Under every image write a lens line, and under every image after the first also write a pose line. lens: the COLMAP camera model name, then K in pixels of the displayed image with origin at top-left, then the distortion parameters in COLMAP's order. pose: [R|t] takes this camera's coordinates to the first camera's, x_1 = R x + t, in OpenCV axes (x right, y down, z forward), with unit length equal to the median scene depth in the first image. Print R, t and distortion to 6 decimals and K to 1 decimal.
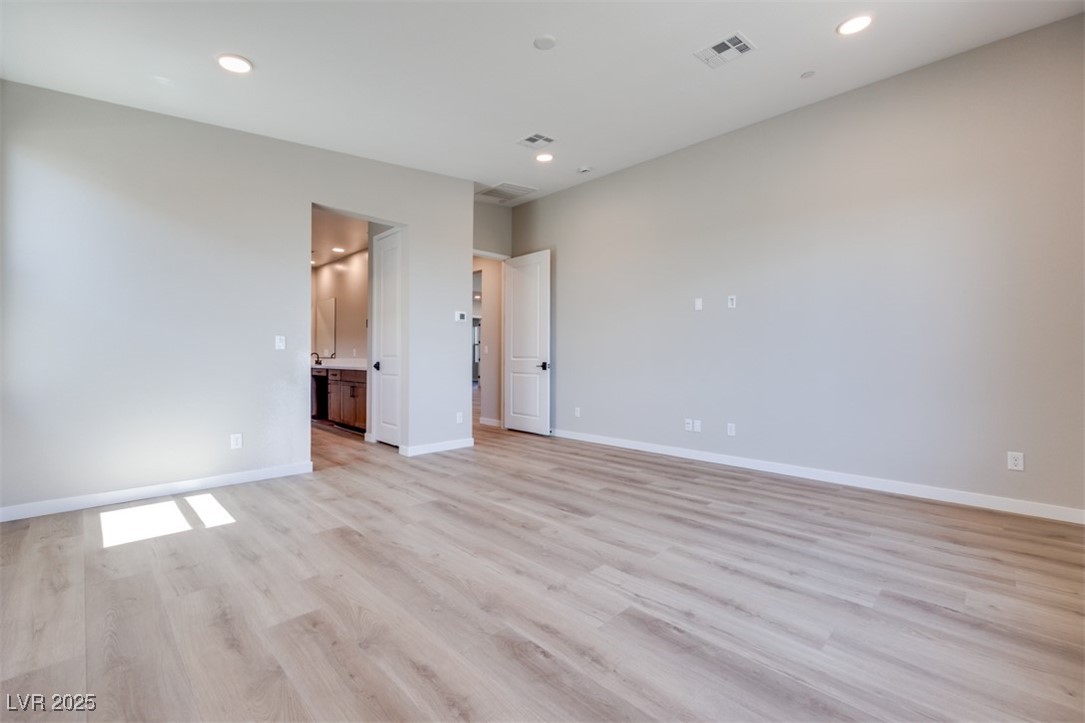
lens RADIAL K [[452.5, 0, 546.9], [0, 452.5, 363.7], [0, 0, 1]] dist [0.000849, -0.000291]
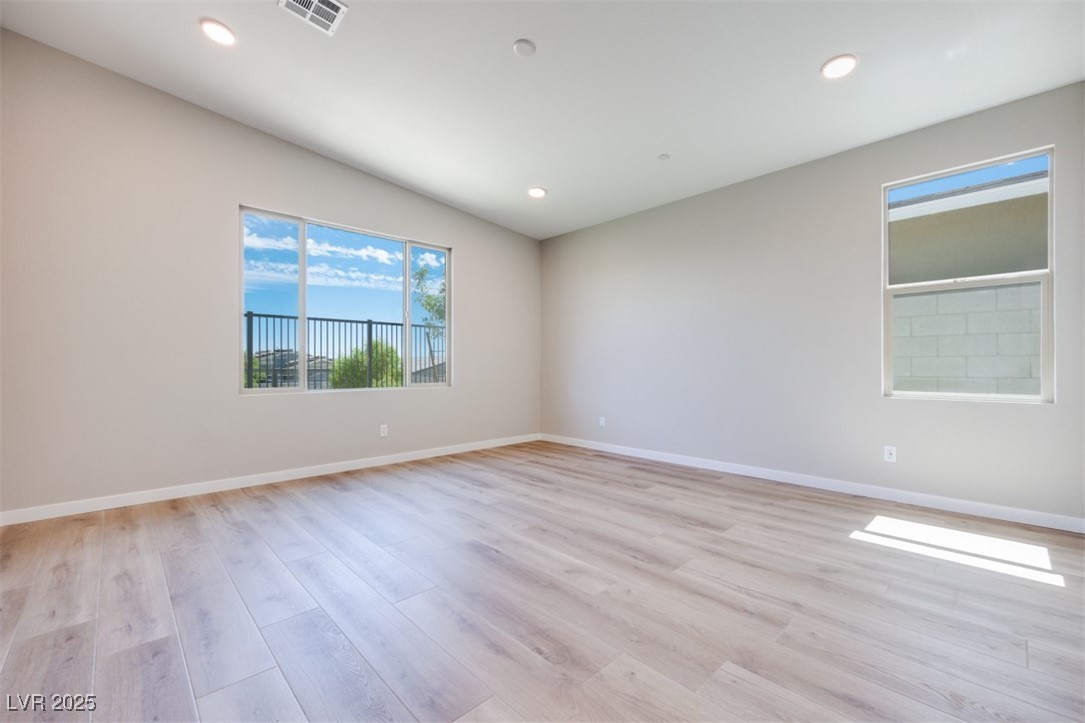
lens RADIAL K [[452.5, 0, 546.9], [0, 452.5, 363.7], [0, 0, 1]] dist [0.000849, -0.000291]
pose [[-0.999689, 0.000455, 0.024953, -0.083331], [0.000629, 0.999975, 0.006974, -0.021620], [-0.024949, 0.006987, -0.999664, 2.027769]]
